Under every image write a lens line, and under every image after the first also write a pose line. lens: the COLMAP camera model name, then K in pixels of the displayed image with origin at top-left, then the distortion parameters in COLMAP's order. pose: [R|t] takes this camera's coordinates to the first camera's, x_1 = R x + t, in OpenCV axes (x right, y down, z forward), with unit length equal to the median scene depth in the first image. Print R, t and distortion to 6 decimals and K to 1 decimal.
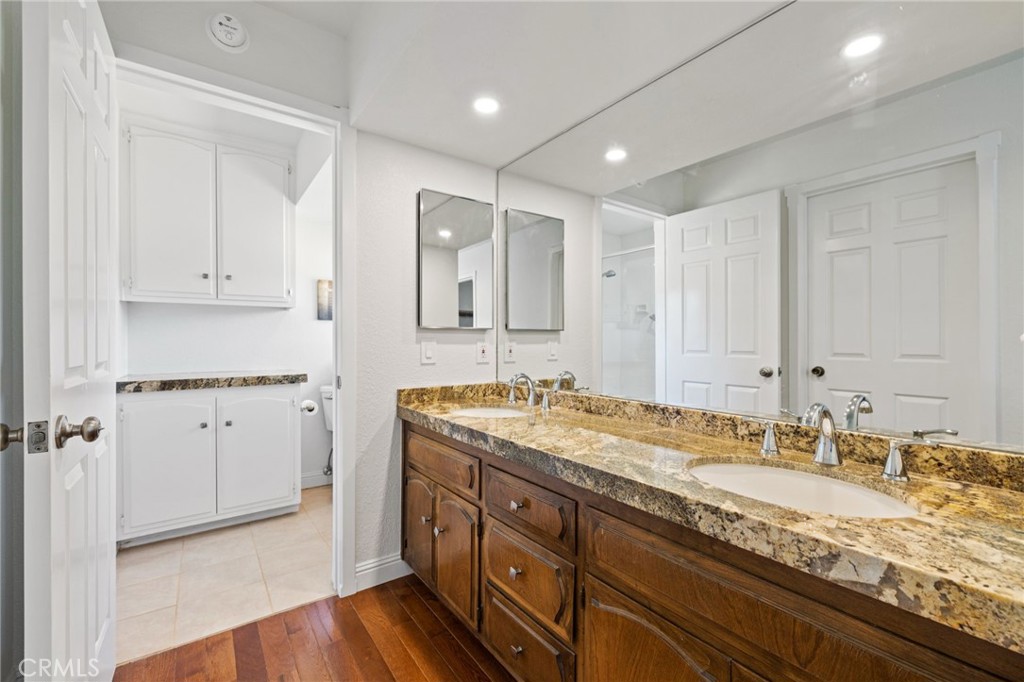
lens RADIAL K [[430.0, 0, 515.7], [0, 430.0, 342.0], [0, 0, 1]] dist [0.002966, 0.000051]
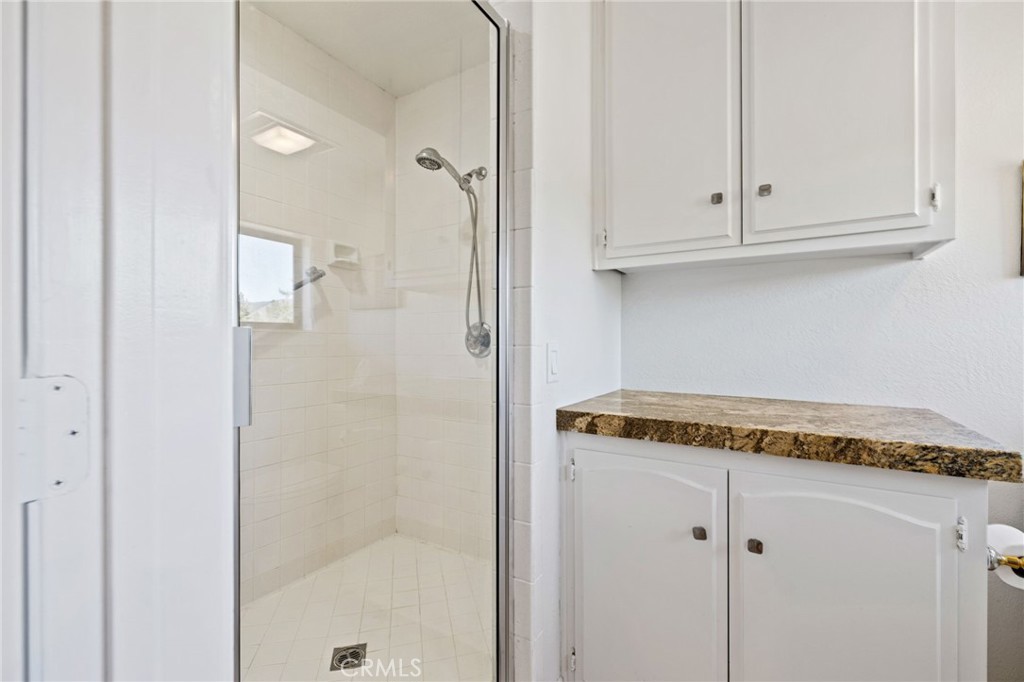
lens RADIAL K [[430.0, 0, 515.7], [0, 430.0, 341.0], [0, 0, 1]] dist [0.002966, 0.000051]
pose [[0.381947, 0.006643, -0.924160, -0.391798], [-0.003237, 0.999978, 0.005850, 0.000075], [0.924178, 0.000757, 0.381960, 0.654698]]
